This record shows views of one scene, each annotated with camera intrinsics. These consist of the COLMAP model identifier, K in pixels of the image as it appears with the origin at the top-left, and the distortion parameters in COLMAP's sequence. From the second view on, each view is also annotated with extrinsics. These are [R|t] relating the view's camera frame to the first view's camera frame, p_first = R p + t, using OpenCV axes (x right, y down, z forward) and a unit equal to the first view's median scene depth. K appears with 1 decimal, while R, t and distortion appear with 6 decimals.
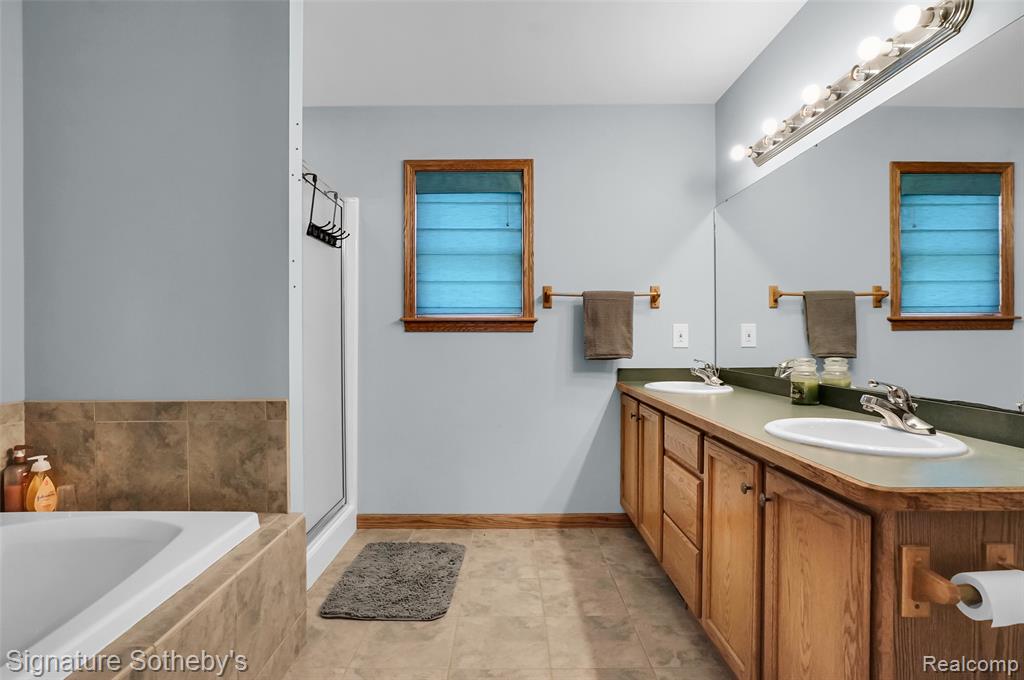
lens RADIAL K [[531.0, 0, 517.0], [0, 531.0, 341.1], [0, 0, 1]] dist [-0.047092, 0.021386]
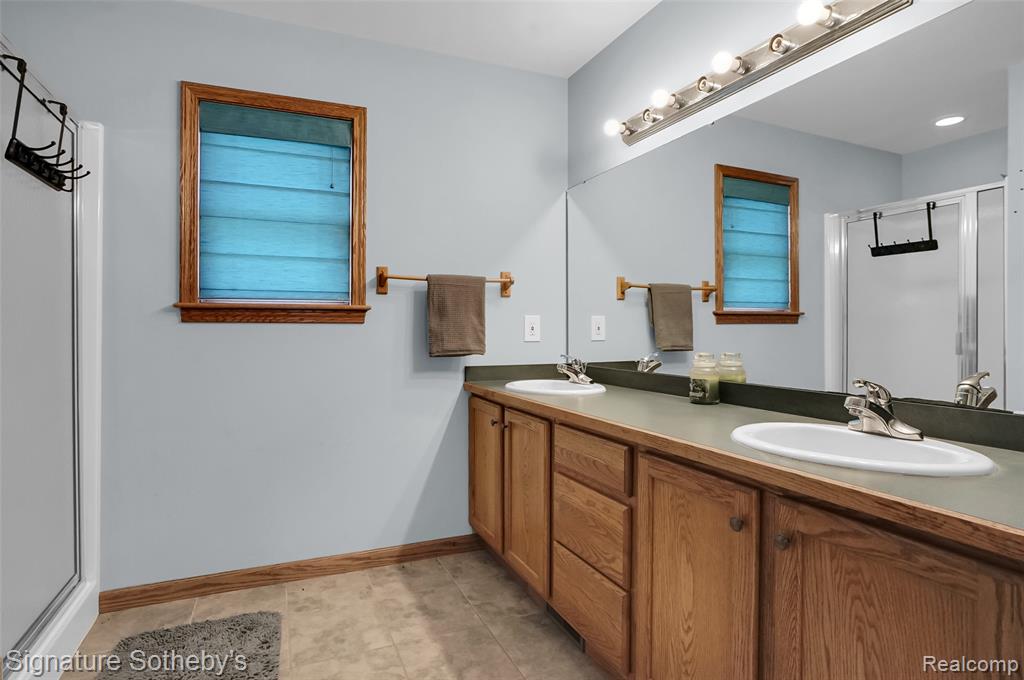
lens RADIAL K [[531.0, 0, 513.1], [0, 531.0, 330.7], [0, 0, 1]] dist [-0.047092, 0.021386]
pose [[0.920722, 0.000588, 0.390218, -0.074440], [0.002048, 0.999978, -0.006339, -0.000547], [-0.390213, 0.006636, 0.920701, 0.179652]]
